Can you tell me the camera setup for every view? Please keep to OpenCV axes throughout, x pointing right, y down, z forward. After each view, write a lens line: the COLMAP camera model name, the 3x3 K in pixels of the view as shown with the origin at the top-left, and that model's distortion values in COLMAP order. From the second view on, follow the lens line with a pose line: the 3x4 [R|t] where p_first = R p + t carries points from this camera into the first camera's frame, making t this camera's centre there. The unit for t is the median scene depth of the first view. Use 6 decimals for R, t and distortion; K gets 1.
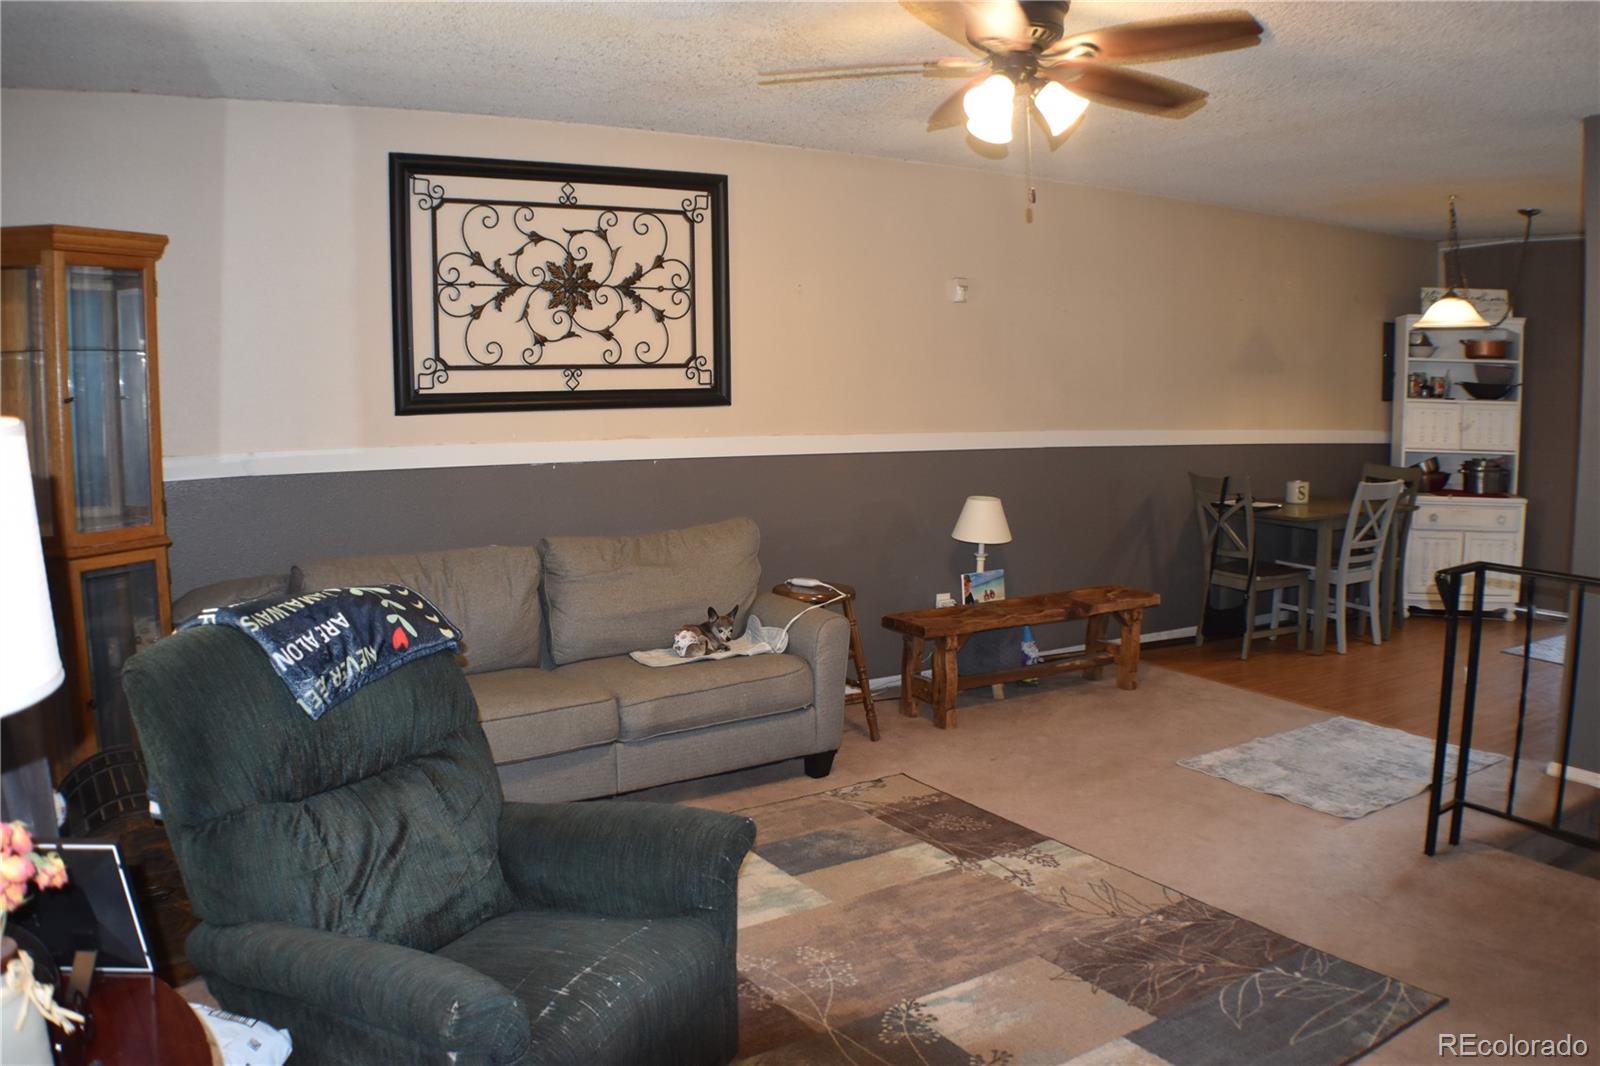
lens RADIAL K [[1303.7, 0, 806.3], [0, 1303.7, 539.3], [0, 0, 1]] dist [-0.207390, 0.062606]
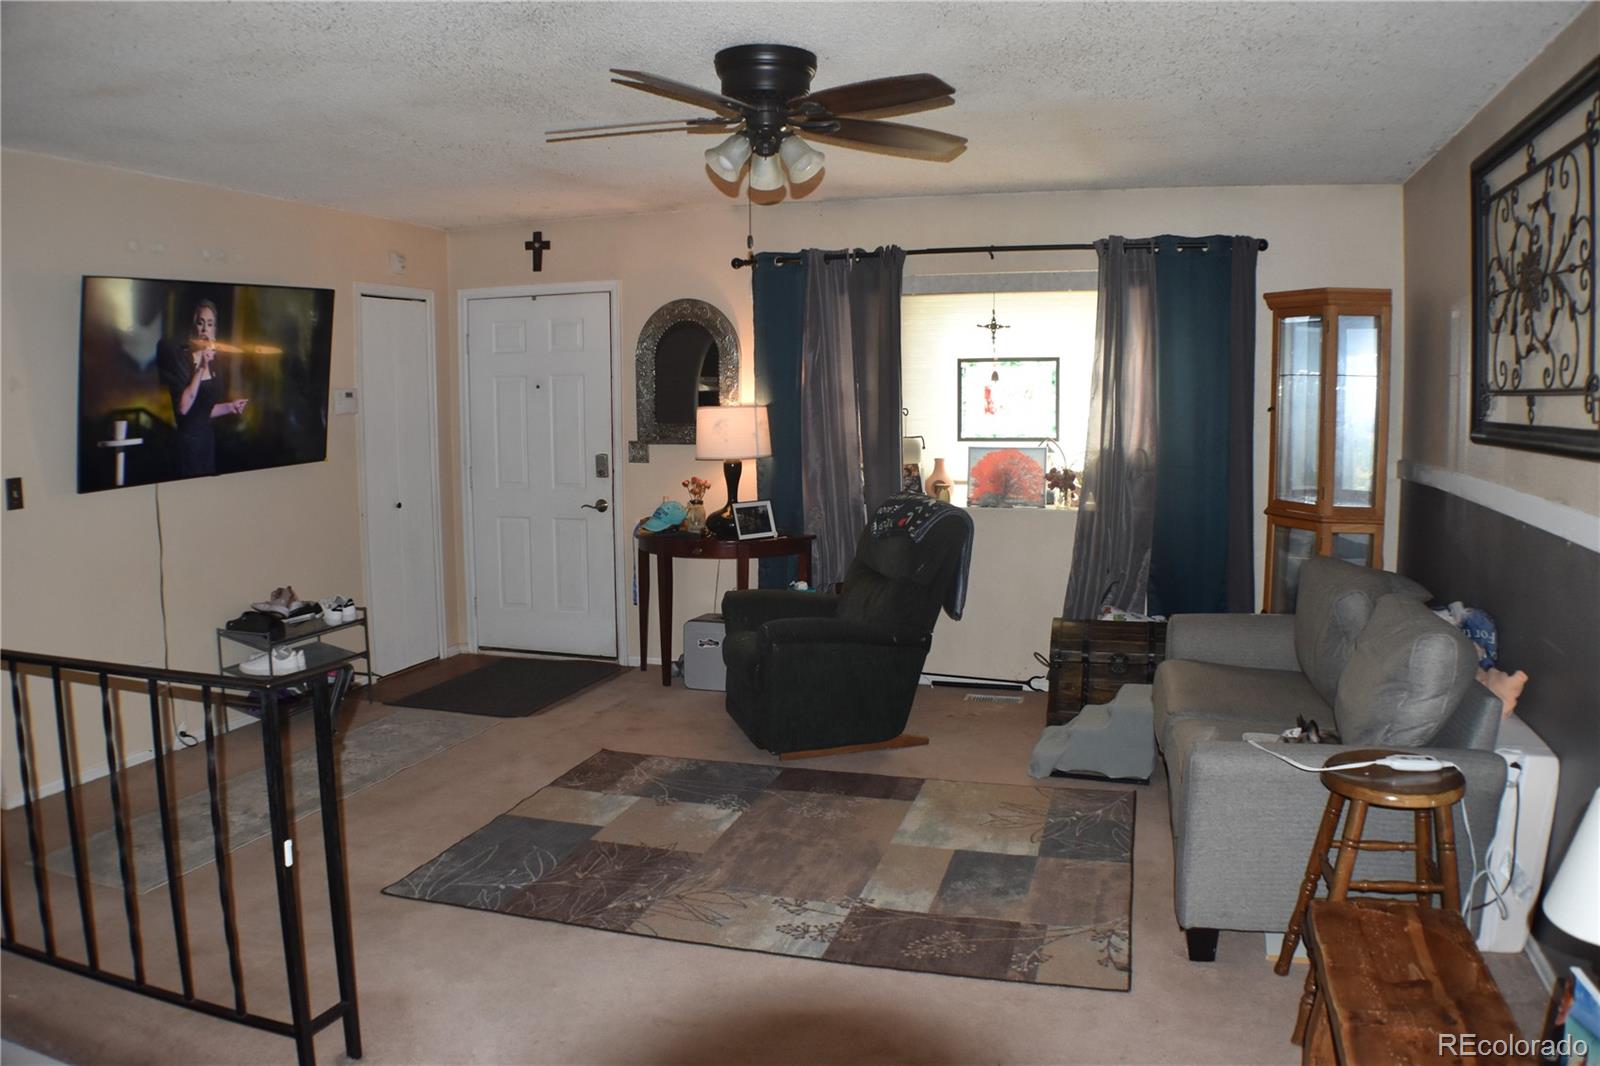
lens RADIAL K [[1197.1, 0, 805.9], [0, 1197.1, 535.2], [0, 0, 1]] dist [-0.209446, 0.054226]
pose [[-0.779231, 0.068604, -0.622970, 0.757340], [-0.076790, 0.976051, 0.203538, -0.214650], [0.622014, 0.206441, -0.755301, 1.755091]]
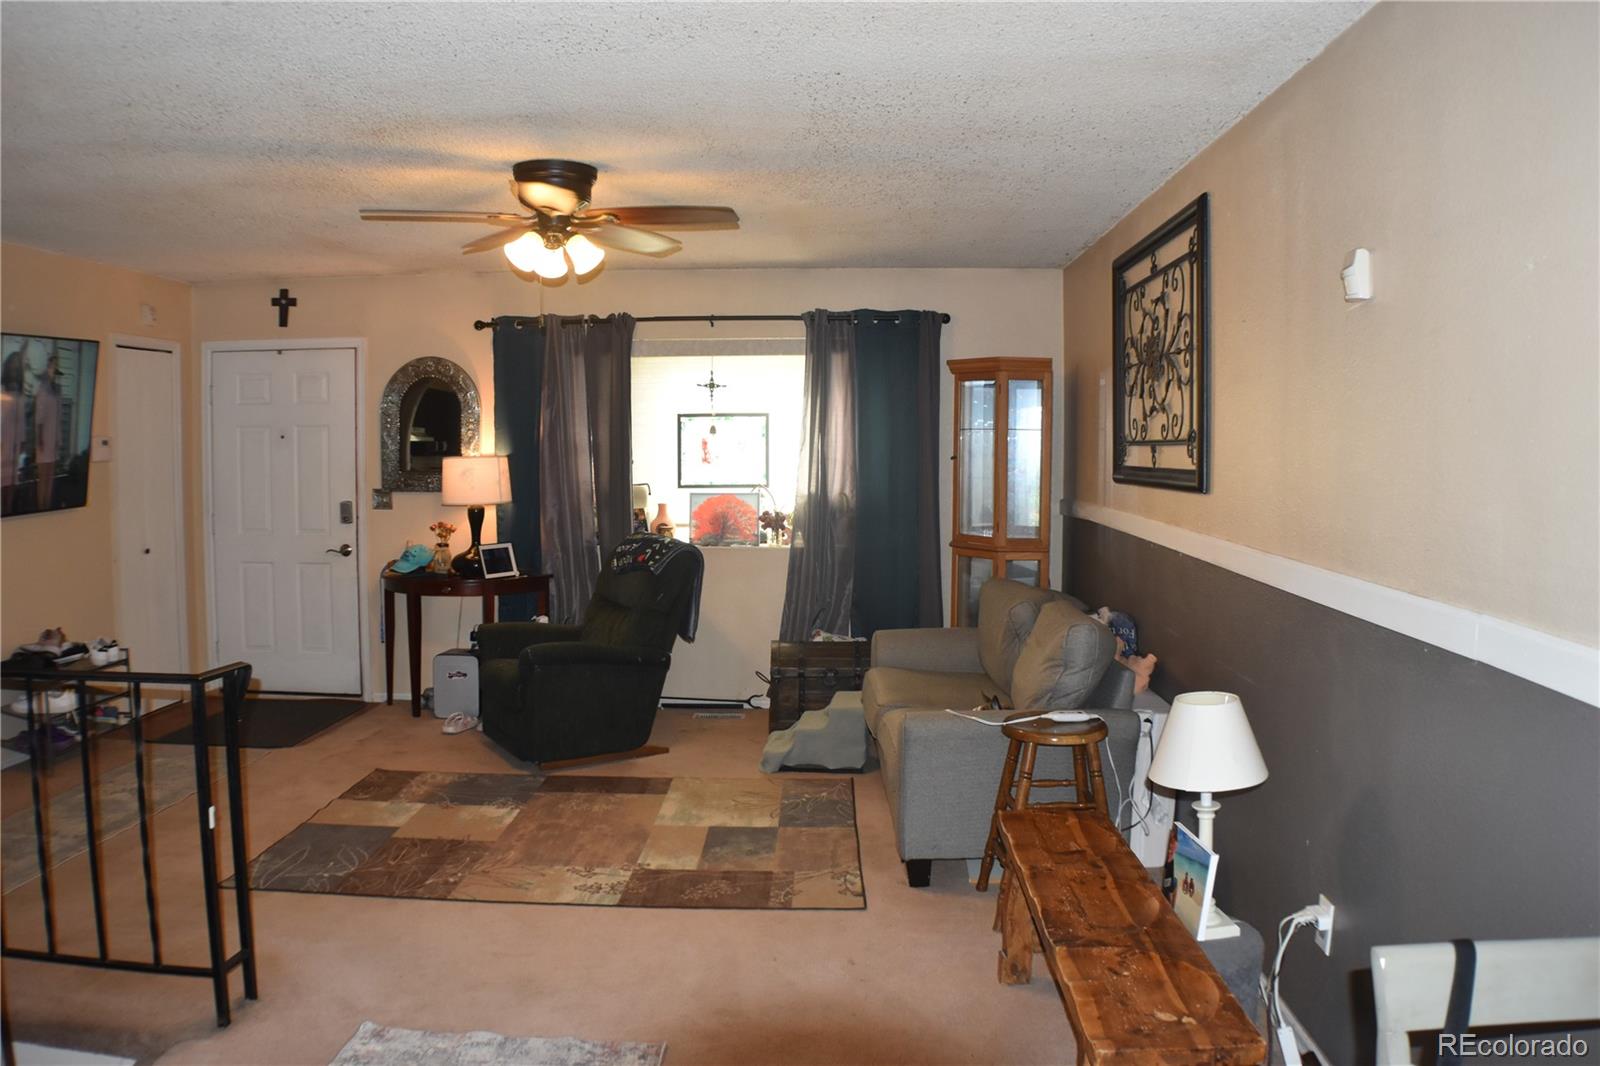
lens RADIAL K [[1242.0, 0, 800.0], [0, 1242.0, 533.0], [0, 0, 1]] dist [-0.203635, 0.049165]
pose [[-0.591927, 0.045769, -0.804691, 1.008134], [-0.106003, 0.985293, 0.134016, -0.230976], [0.798991, 0.164627, -0.578370, 1.889926]]
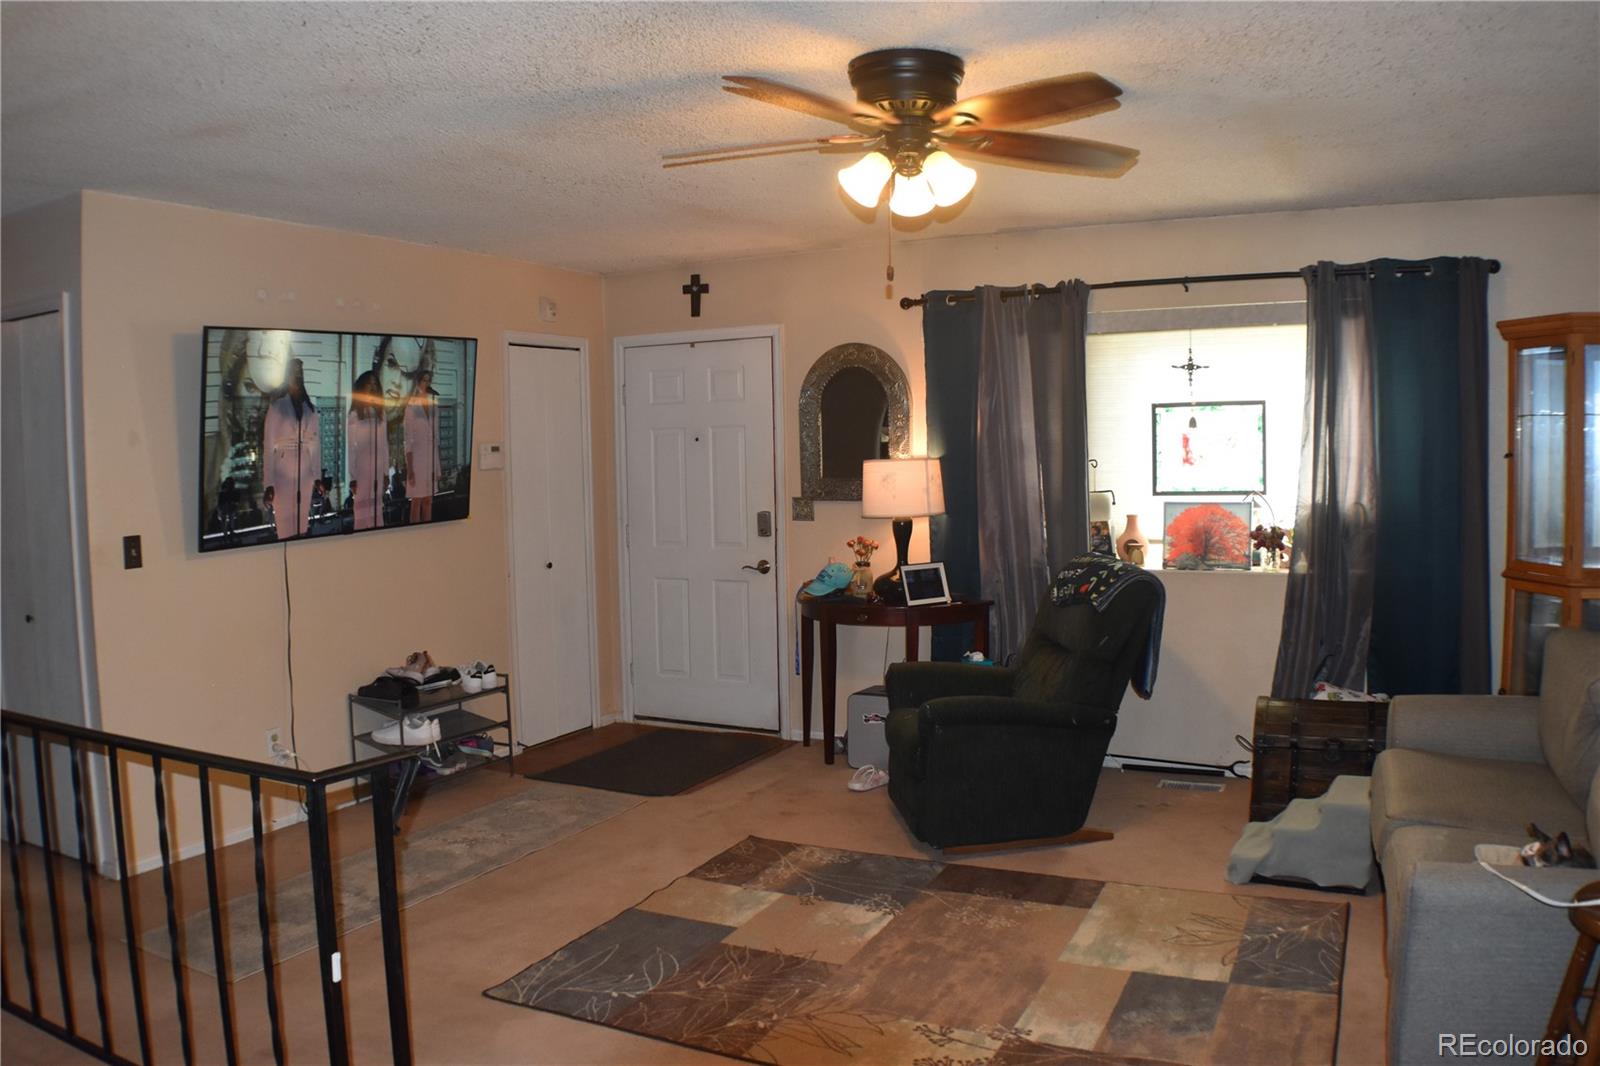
lens RADIAL K [[1242.0, 0, 800.0], [0, 1242.0, 533.0], [0, 0, 1]] dist [-0.203635, 0.049165]
pose [[-0.873685, 0.041471, -0.484720, 0.668534], [-0.046470, 0.984690, 0.168007, -0.210463], [0.484267, 0.169310, -0.858382, 1.706381]]
